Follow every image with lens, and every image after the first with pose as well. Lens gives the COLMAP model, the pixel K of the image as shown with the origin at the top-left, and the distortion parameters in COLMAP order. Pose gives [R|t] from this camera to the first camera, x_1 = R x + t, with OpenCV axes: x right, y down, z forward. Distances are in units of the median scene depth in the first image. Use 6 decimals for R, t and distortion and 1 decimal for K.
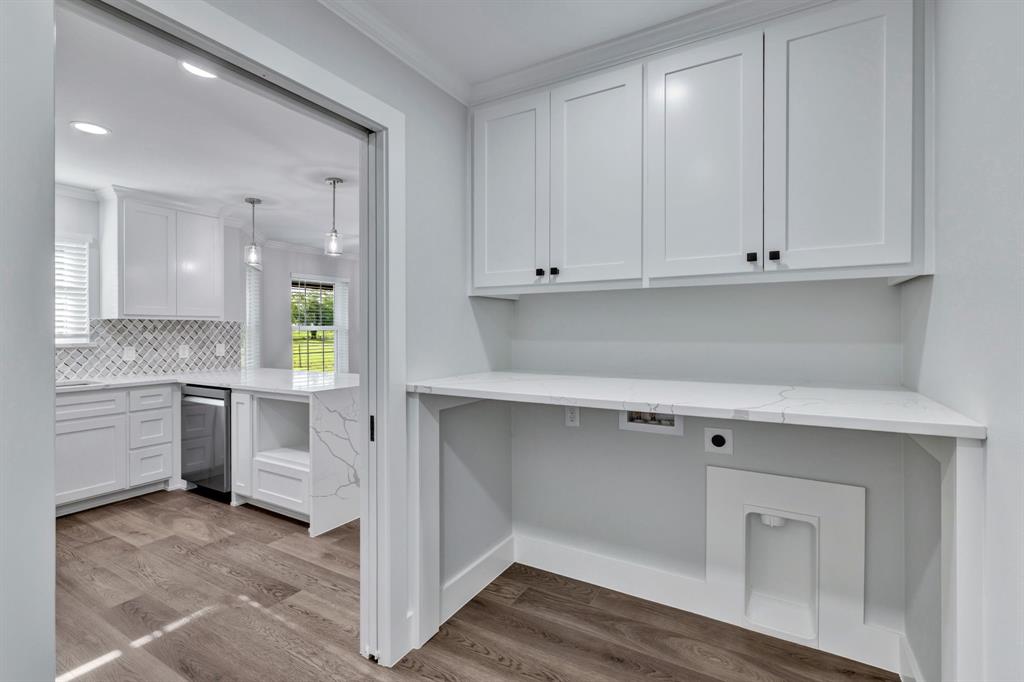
lens RADIAL K [[424.2, 0, 510.8], [0, 424.2, 331.6], [0, 0, 1]] dist [0.001268, -0.000192]
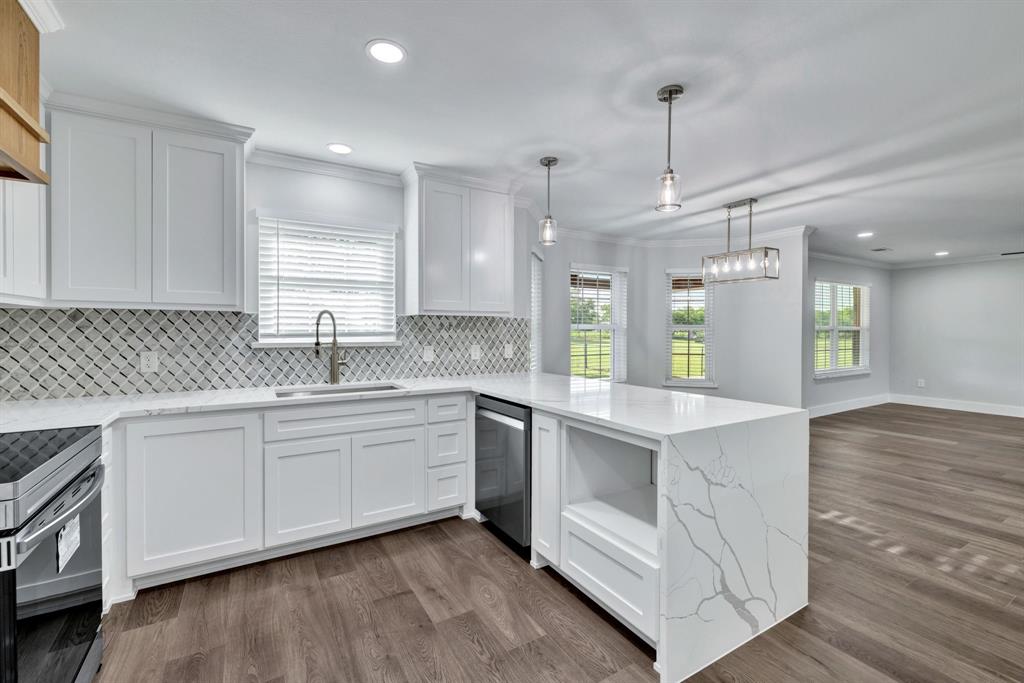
lens RADIAL K [[443.2, 0, 503.4], [0, 443.2, 332.9], [0, 0, 1]] dist [0.002178, 0.000000]
pose [[0.840610, 0.004283, -0.541624, -0.275097], [-0.002442, 0.999989, 0.004119, 0.003180], [0.541636, -0.002140, 0.840611, 0.318109]]
